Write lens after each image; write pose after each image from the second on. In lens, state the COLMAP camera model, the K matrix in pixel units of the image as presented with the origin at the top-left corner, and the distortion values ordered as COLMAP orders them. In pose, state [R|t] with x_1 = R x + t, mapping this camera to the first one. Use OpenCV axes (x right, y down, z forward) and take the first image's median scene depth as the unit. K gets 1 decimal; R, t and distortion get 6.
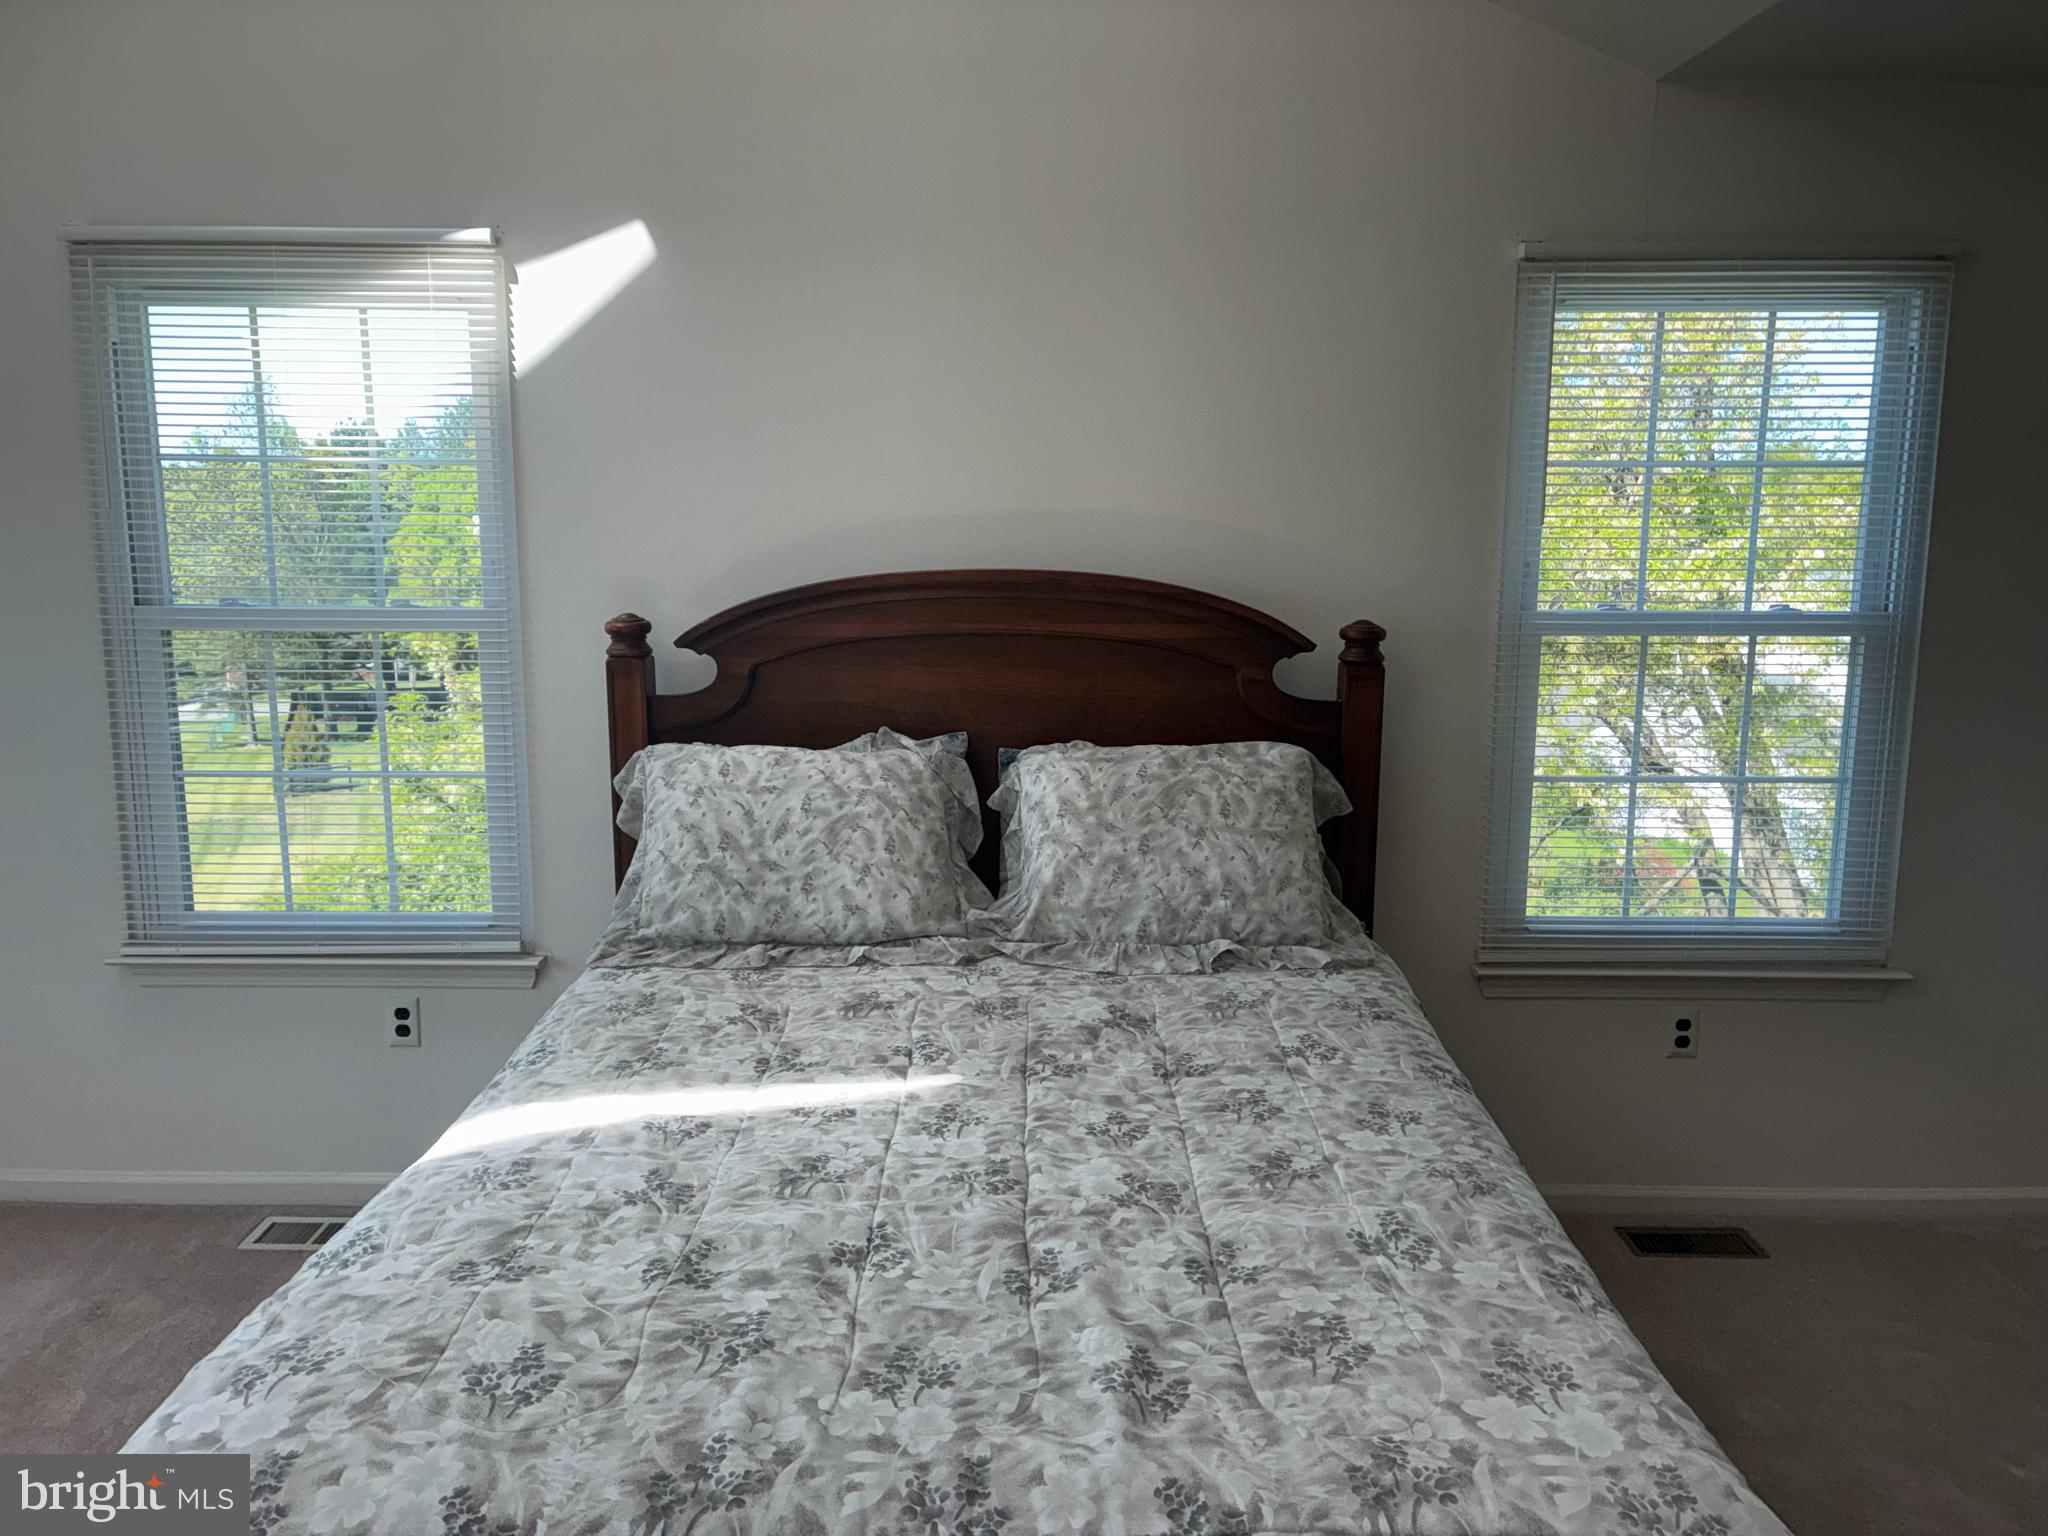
lens RADIAL K [[1574.2, 0, 1024.0], [0, 1574.2, 767.7], [0, 0, 1]] dist [0.043656, -0.046395]
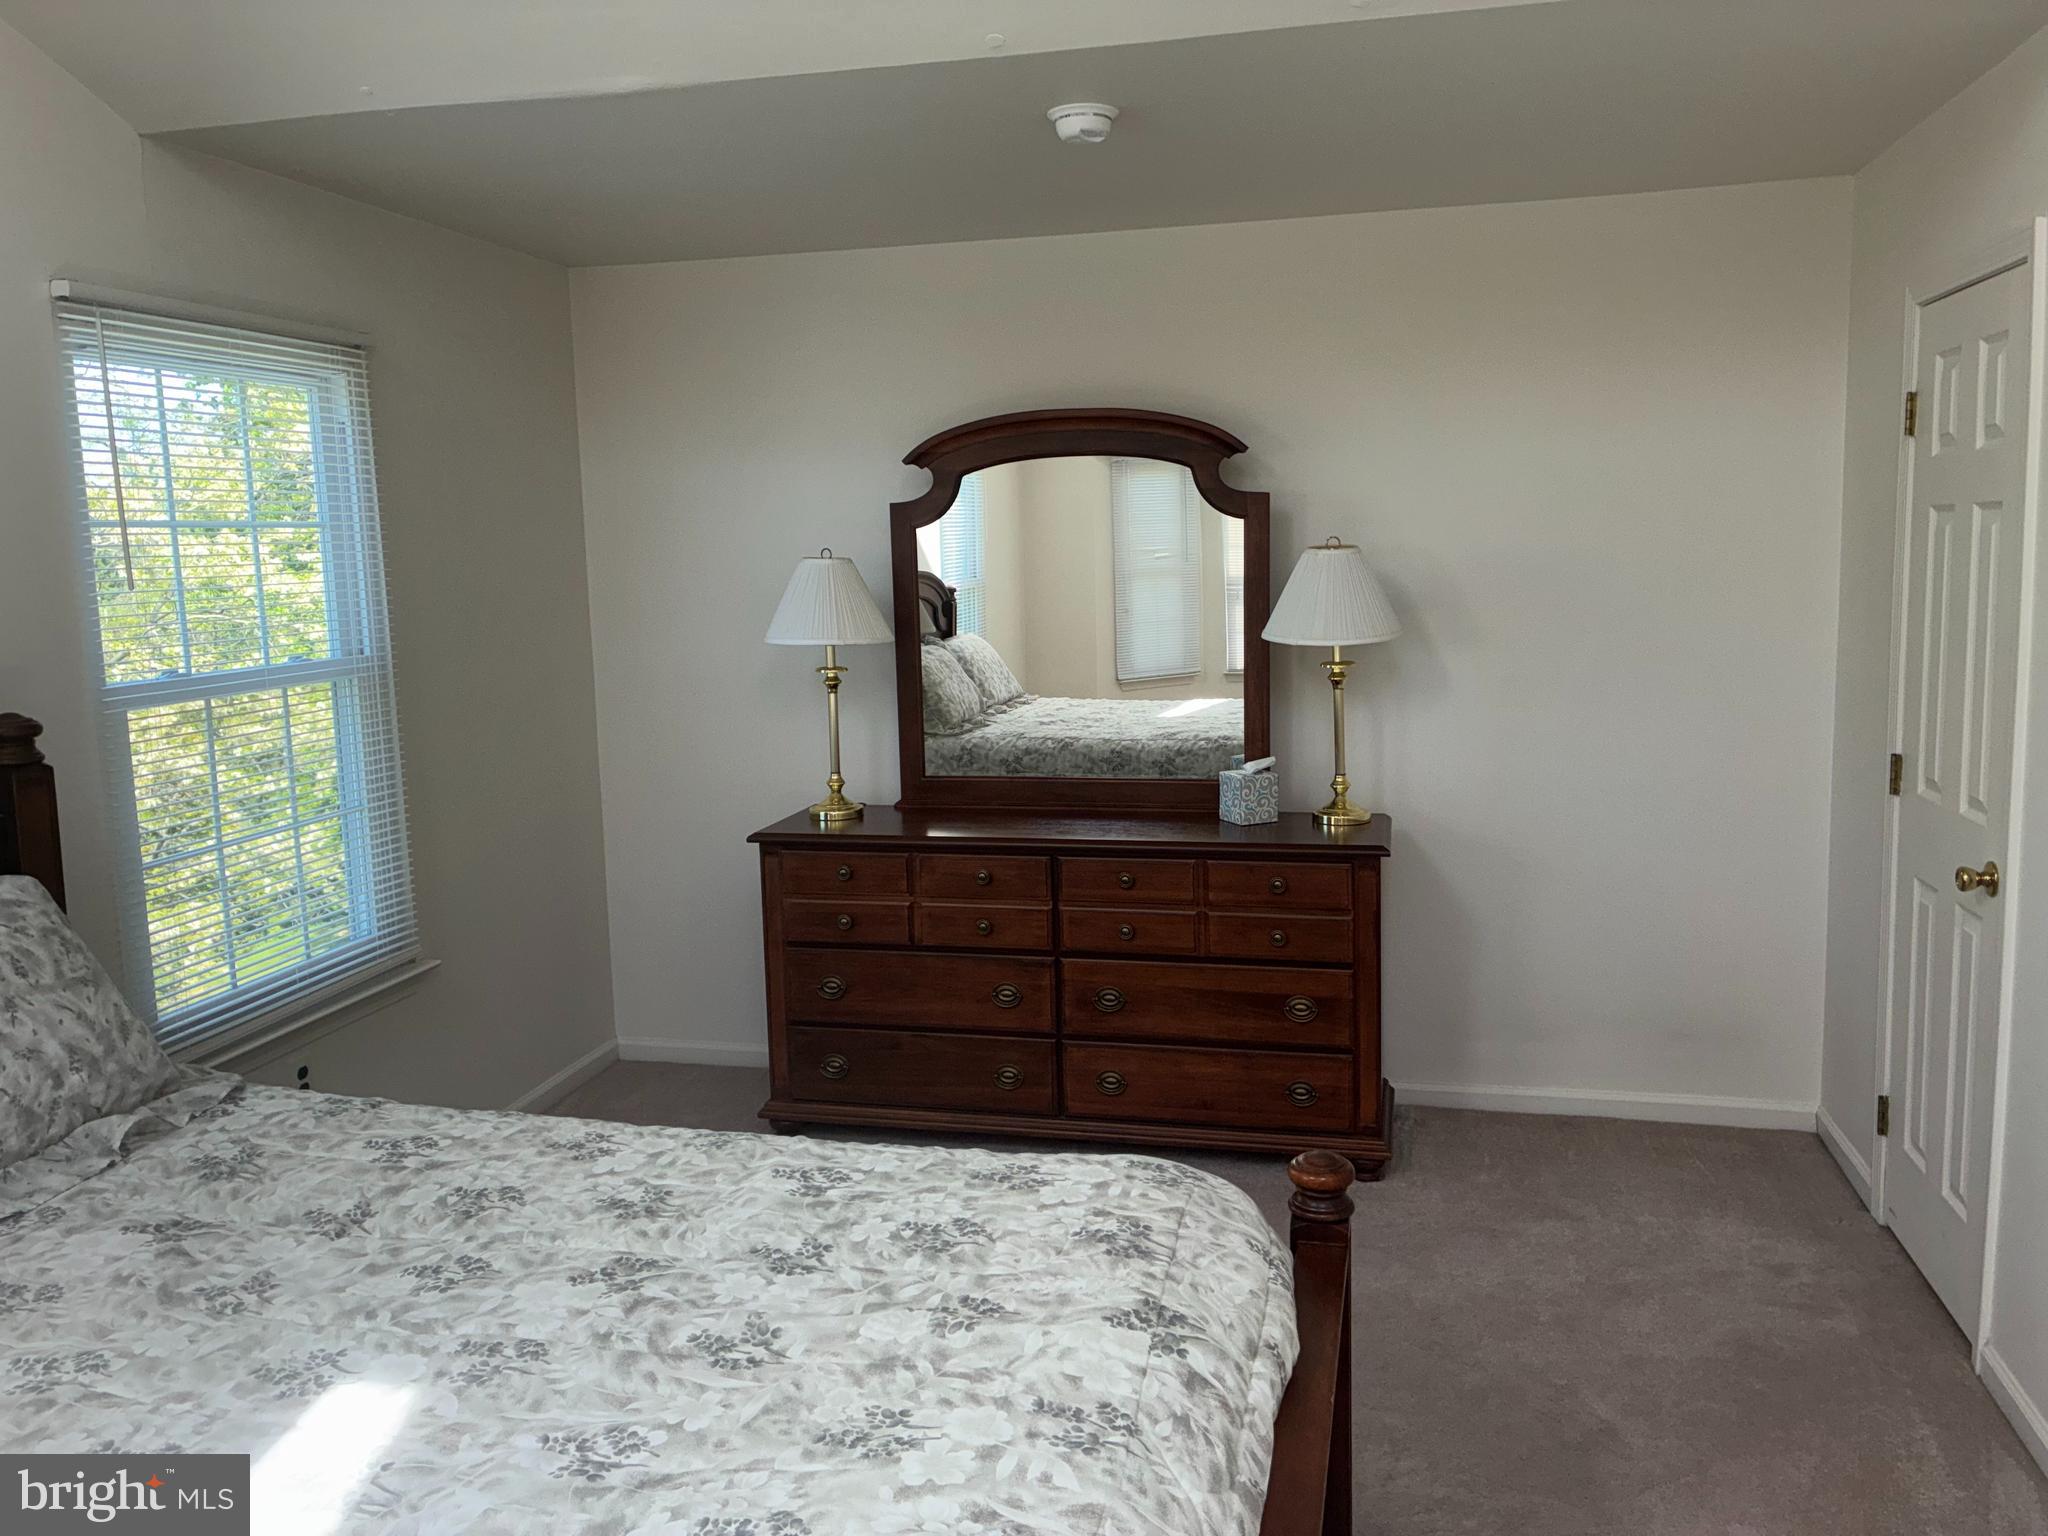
lens RADIAL K [[1574.2, 0, 1026.9], [0, 1574.2, 764.2], [0, 0, 1]] dist [0.043656, -0.046395]
pose [[0.215052, -0.152456, 0.964629, -0.516510], [0.196617, 0.974274, 0.110147, -0.061169], [-0.956606, 0.165975, 0.239495, 0.334731]]
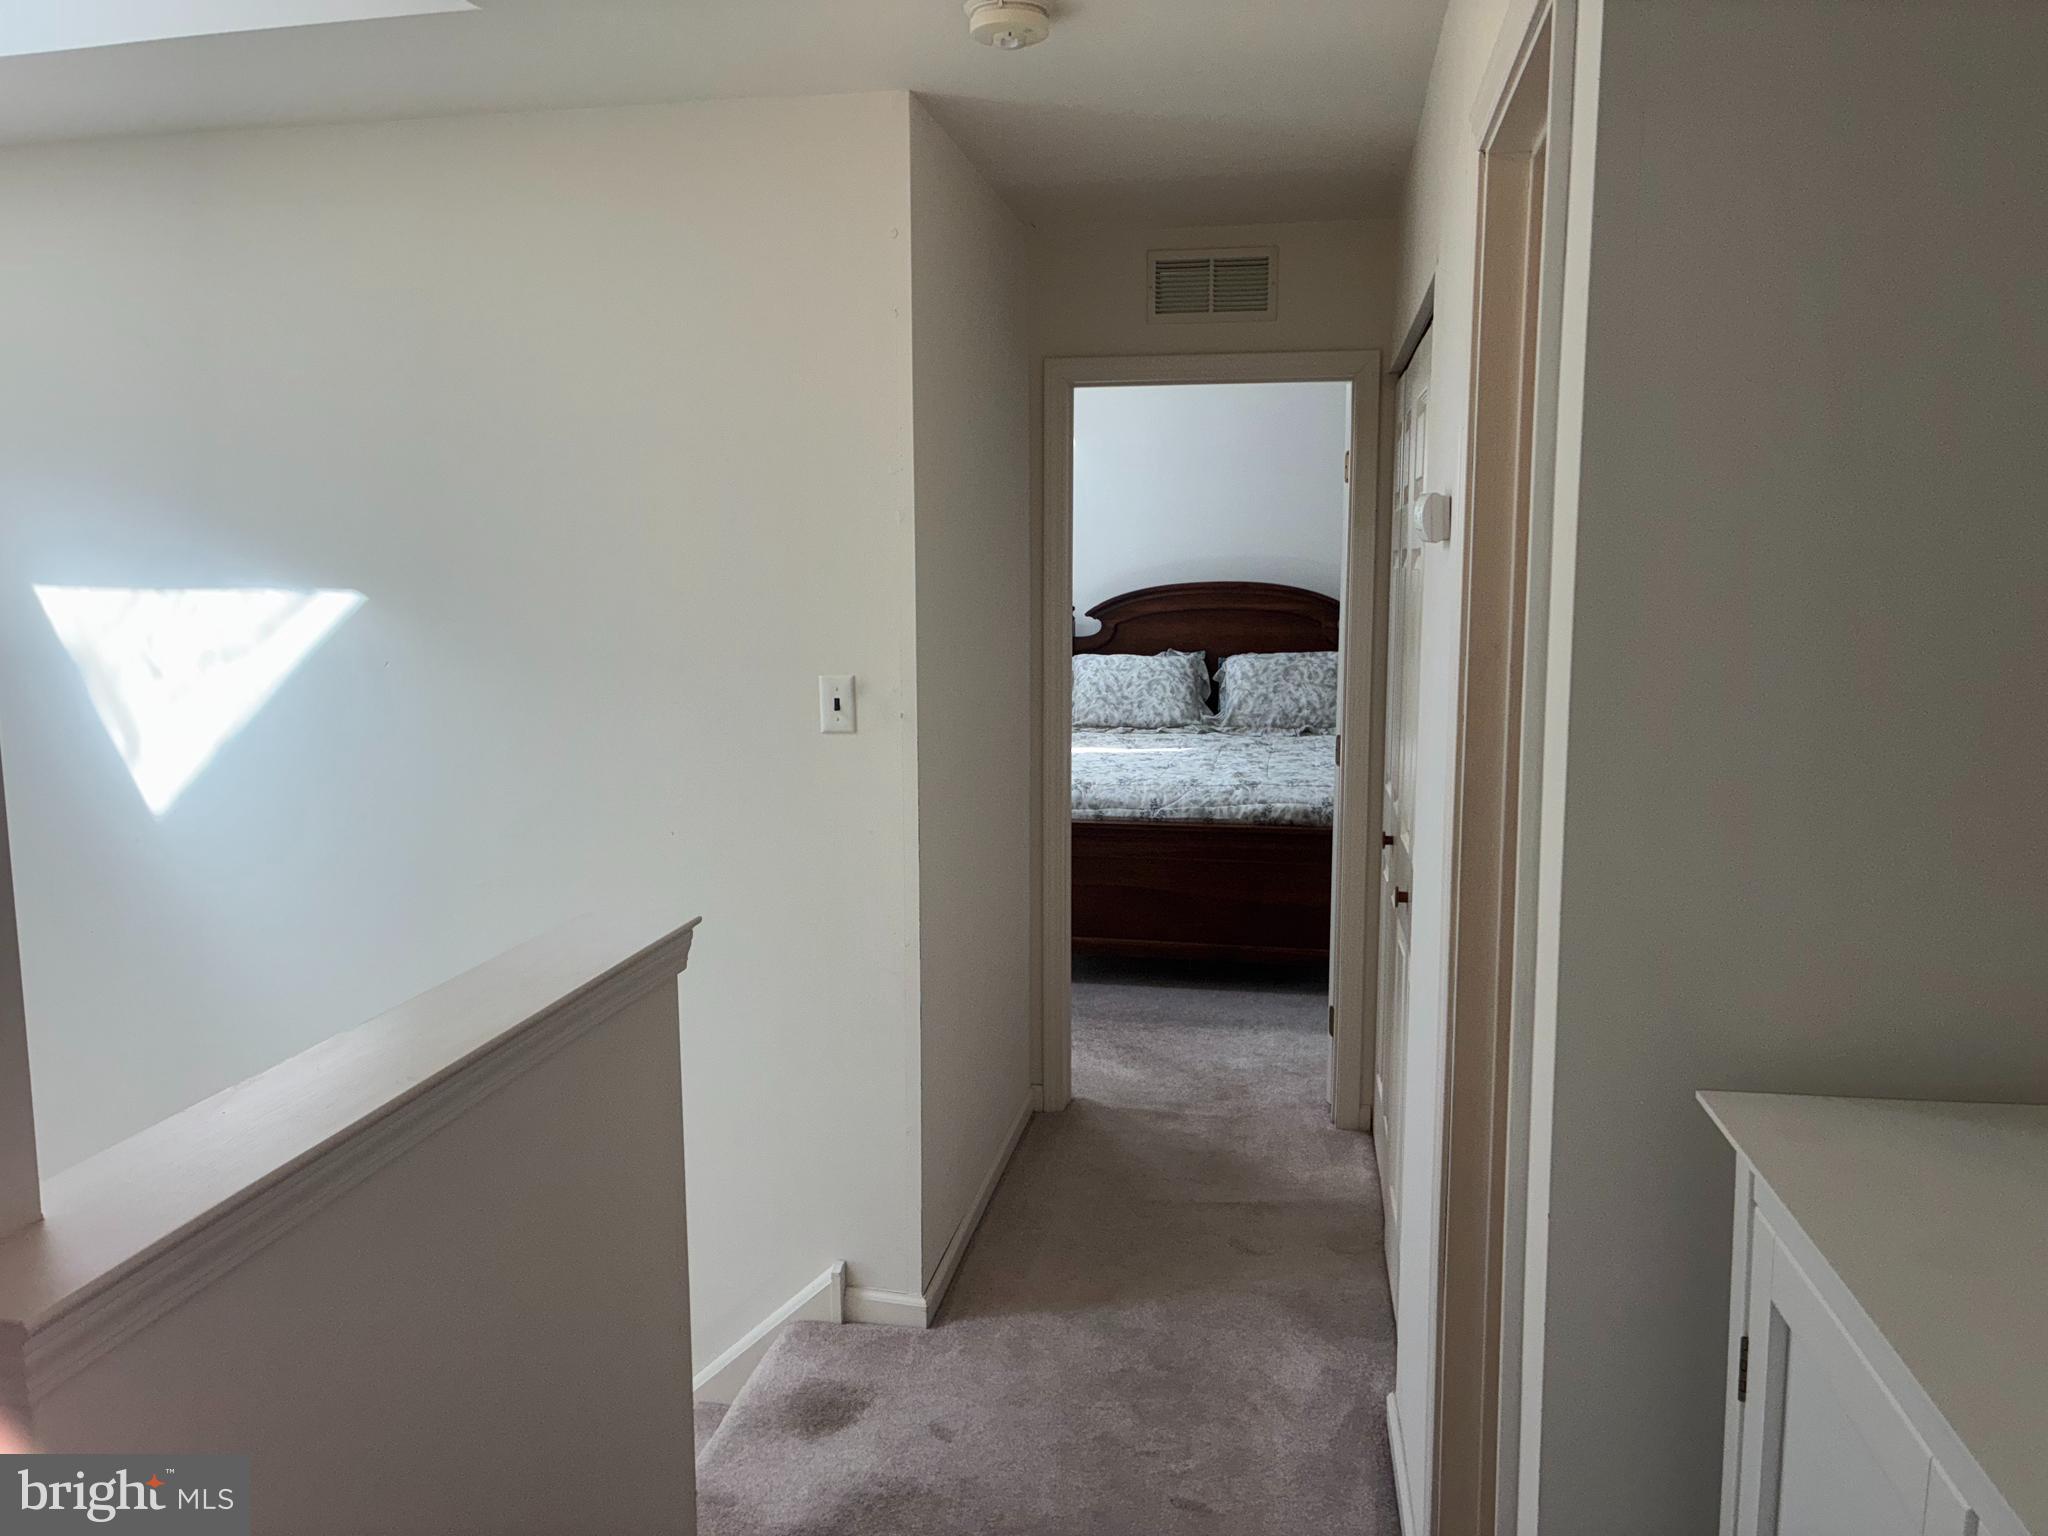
lens RADIAL K [[1574.2, 0, 1016.1], [0, 1574.2, 770.7], [0, 0, 1]] dist [0.043656, -0.046395]
pose [[0.982779, 0.001139, -0.184783, 0.136544], [-0.008201, 0.999265, -0.037455, 0.277677], [0.184604, 0.038326, 0.982065, -1.532213]]
